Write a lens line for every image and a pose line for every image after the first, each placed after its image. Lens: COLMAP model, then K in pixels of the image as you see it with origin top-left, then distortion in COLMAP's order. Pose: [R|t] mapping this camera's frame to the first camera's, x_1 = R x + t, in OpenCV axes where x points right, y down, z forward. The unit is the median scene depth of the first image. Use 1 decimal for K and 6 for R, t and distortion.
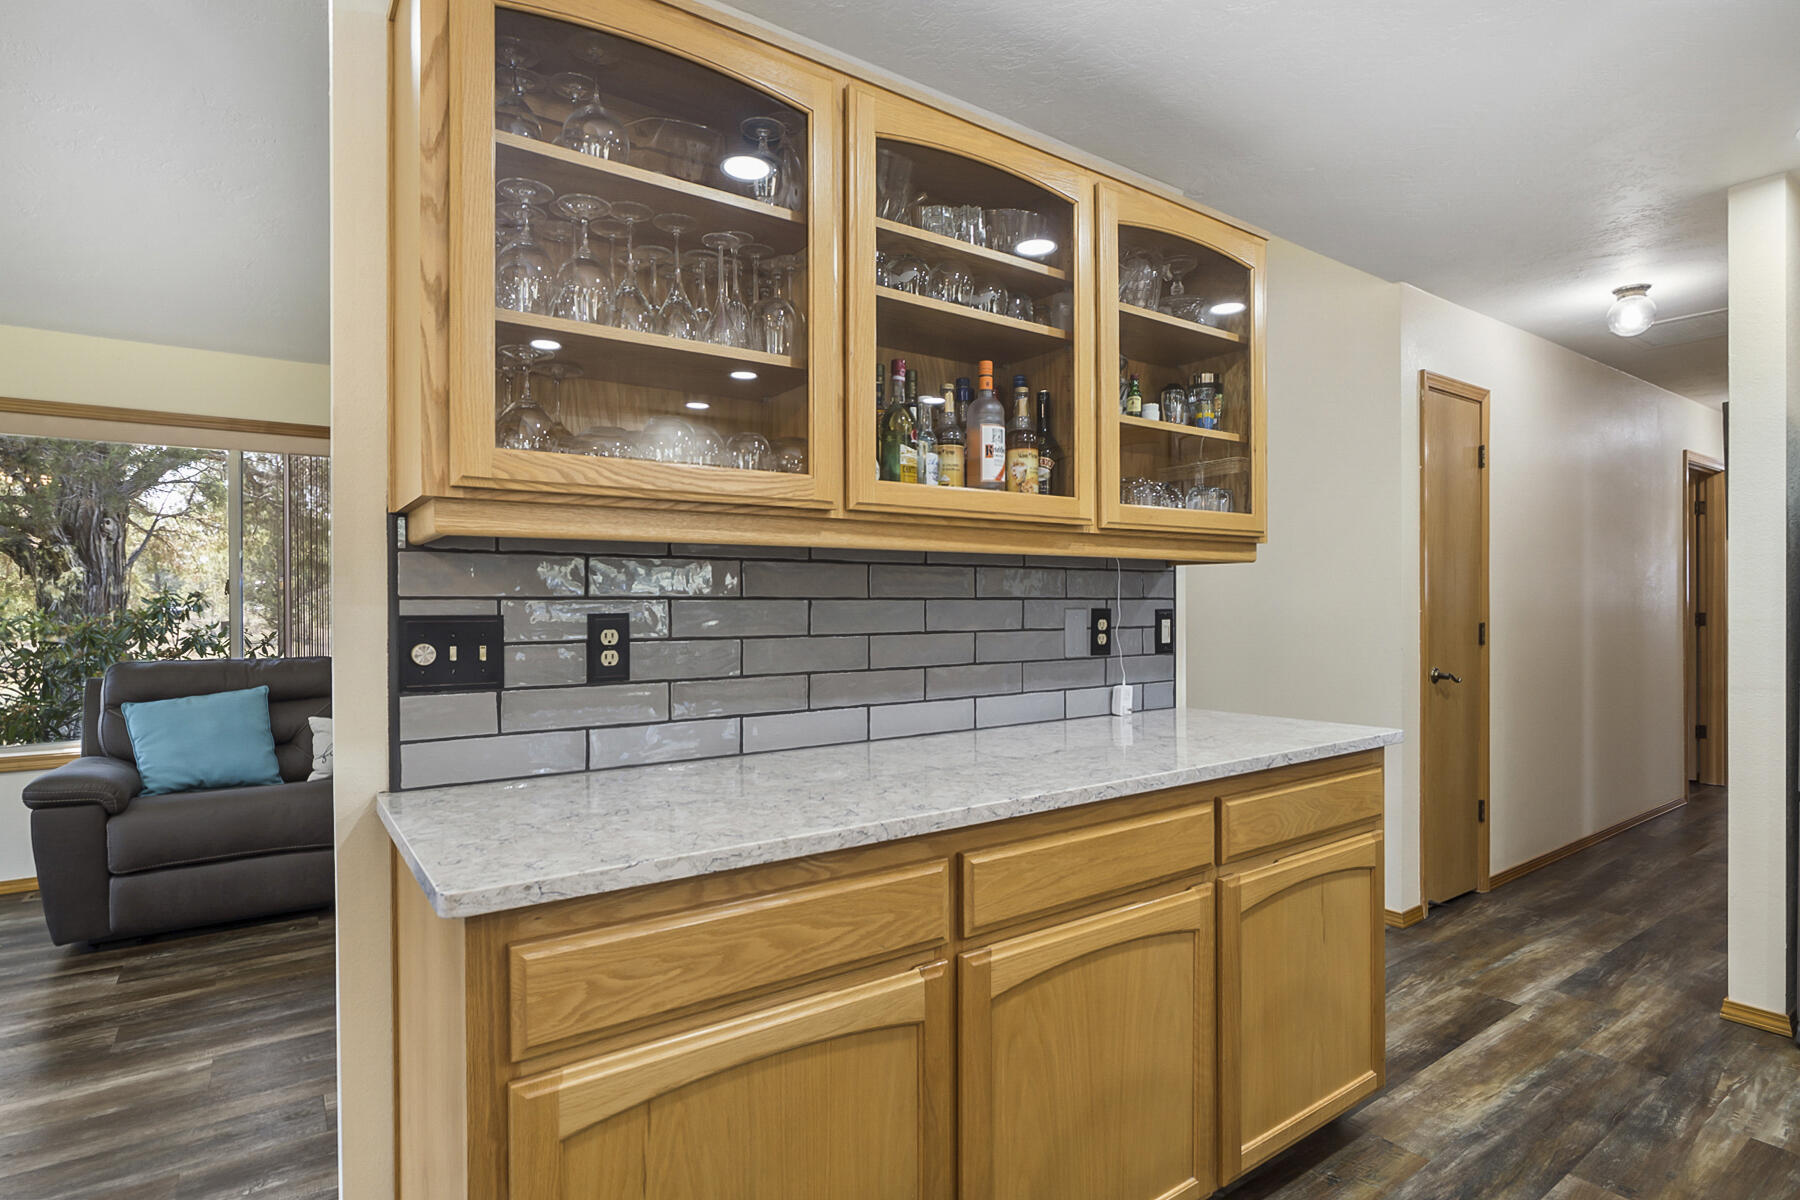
lens RADIAL K [[912.4, 0, 910.0], [0, 912.4, 606.4], [0, 0, 1]] dist [-0.020140, 0.007397]
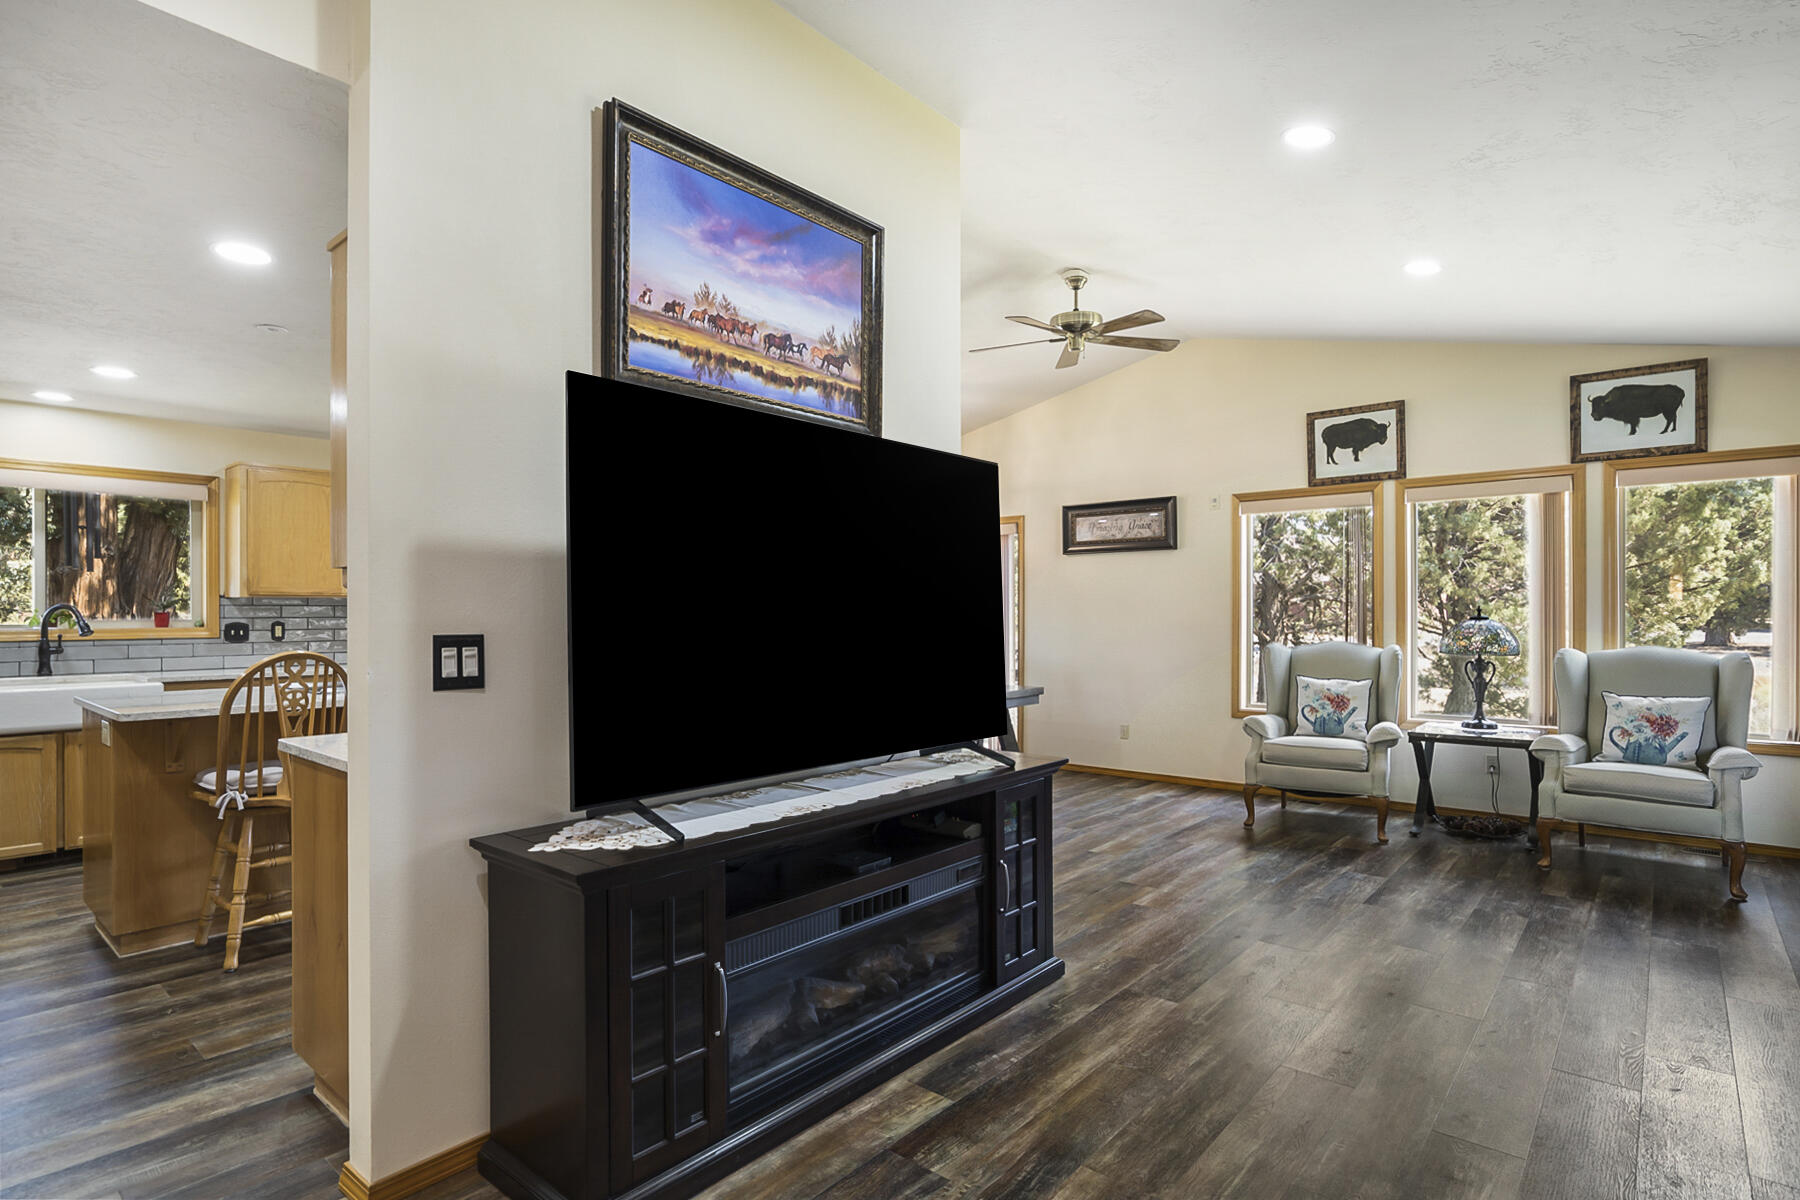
lens RADIAL K [[912.4, 0, 908.6], [0, 912.4, 612.3], [0, 0, 1]] dist [-0.020140, 0.007397]
pose [[-0.970963, 0.005457, -0.239166, 0.030418], [0.004741, 0.999982, 0.003571, -0.024324], [0.239181, 0.002334, -0.970972, 2.009491]]
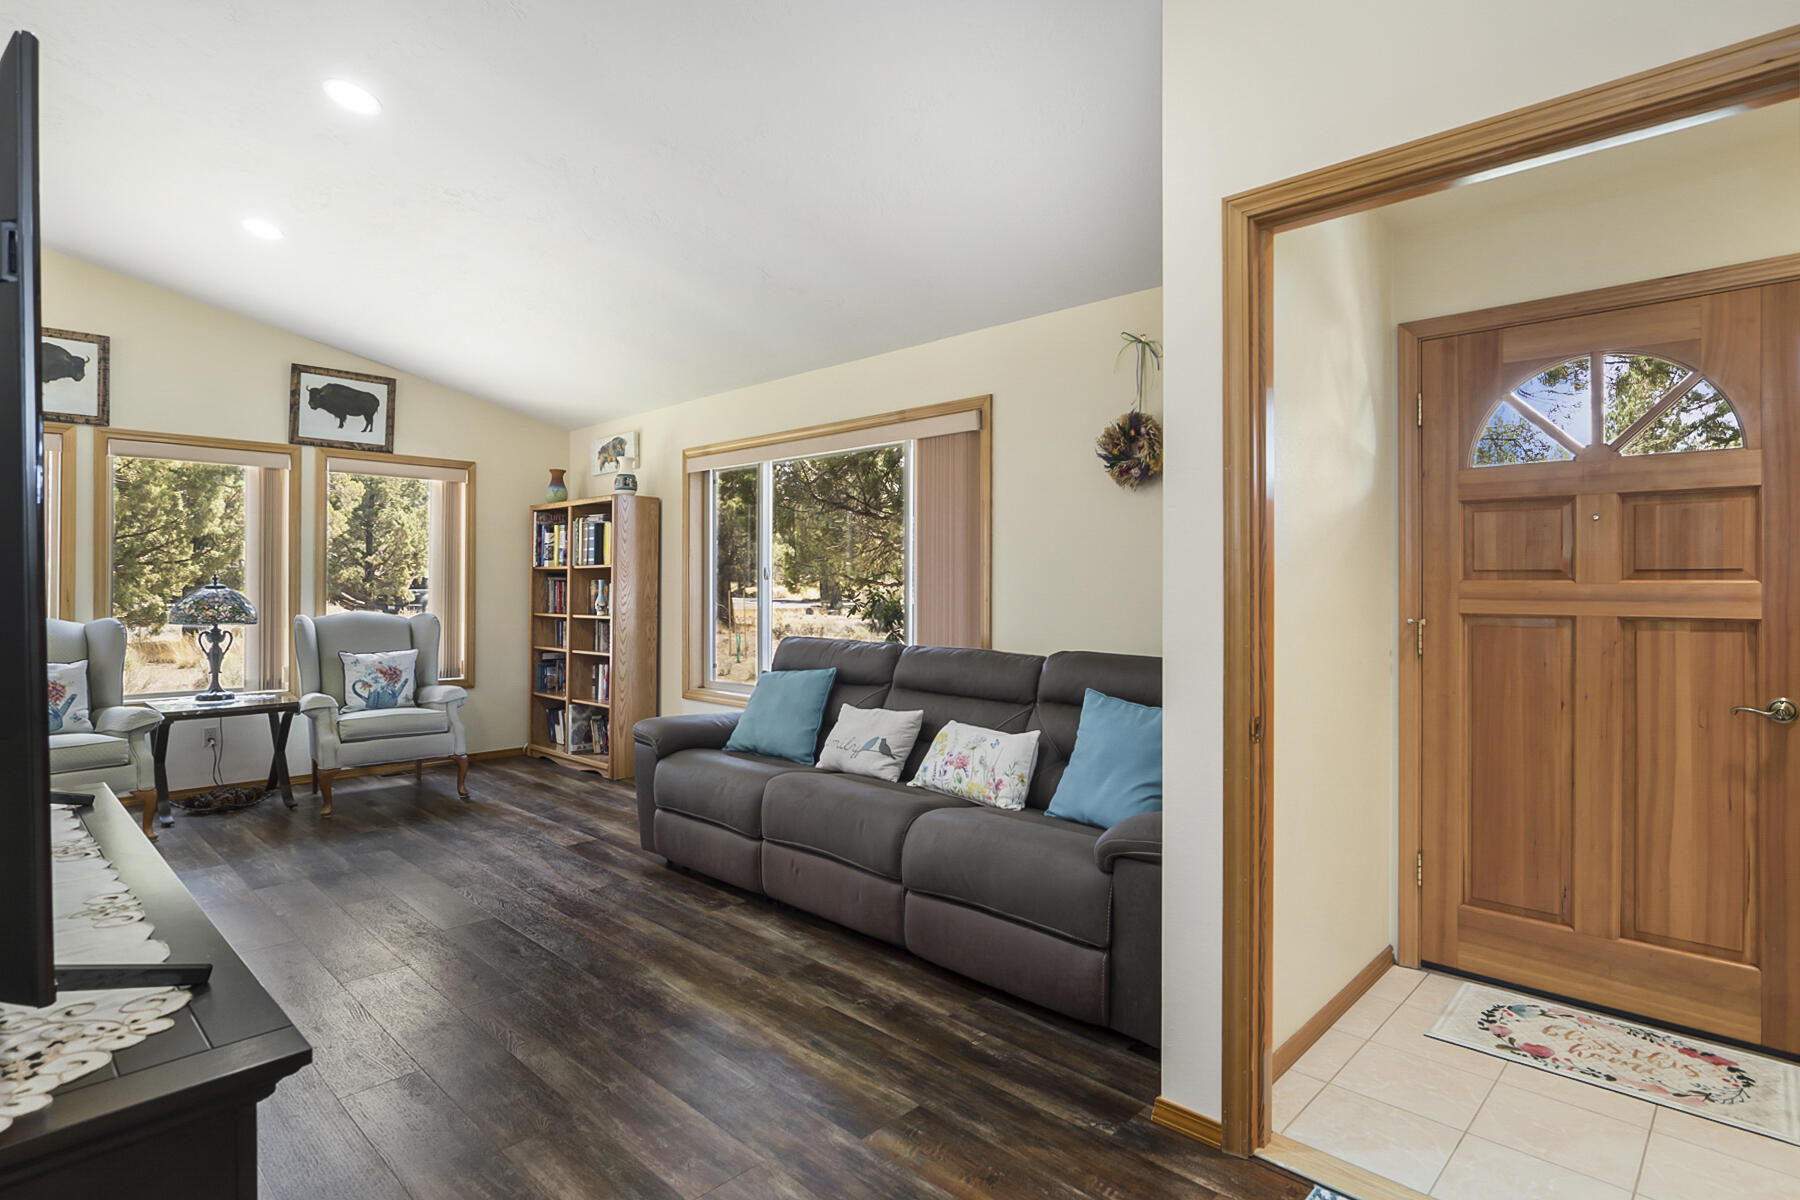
lens RADIAL K [[912.4, 0, 895.5], [0, 912.4, 585.4], [0, 0, 1]] dist [-0.020140, 0.007397]
pose [[0.173917, 0.003511, -0.984754, 0.534608], [-0.007839, 0.999967, 0.002181, -0.017206], [0.984729, 0.007341, 0.173939, 1.432331]]
